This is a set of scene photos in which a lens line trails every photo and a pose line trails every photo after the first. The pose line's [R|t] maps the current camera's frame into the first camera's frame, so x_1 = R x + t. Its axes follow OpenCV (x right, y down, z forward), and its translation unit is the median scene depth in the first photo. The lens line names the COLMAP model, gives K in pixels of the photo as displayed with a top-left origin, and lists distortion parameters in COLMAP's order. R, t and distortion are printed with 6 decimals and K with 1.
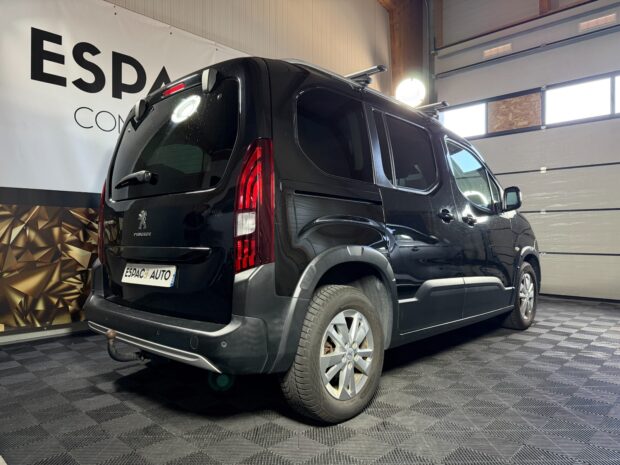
lens RADIAL K [[454.1, 0, 310.0], [0, 454.1, 232.5], [0, 0, 1]] dist [0.044200, -0.059620]
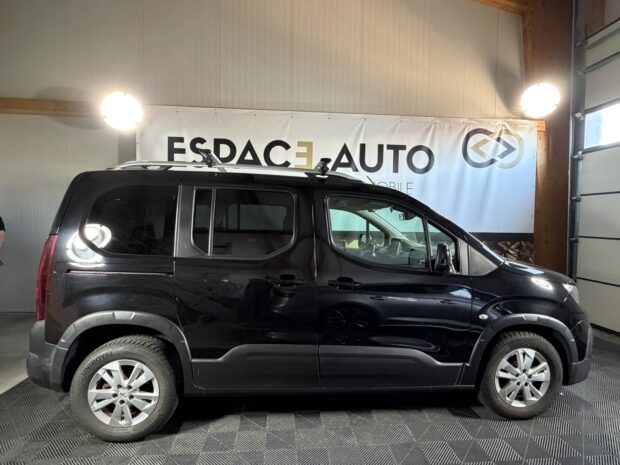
lens RADIAL K [[330.3, 0, 310.0], [0, 330.3, 232.5], [0, 0, 1]] dist [-0.002542, -0.000648]
pose [[0.736637, 0.040155, -0.675095, 0.646433], [-0.008492, 0.998706, 0.050137, -0.143003], [0.676234, -0.031200, 0.736025, 0.407292]]
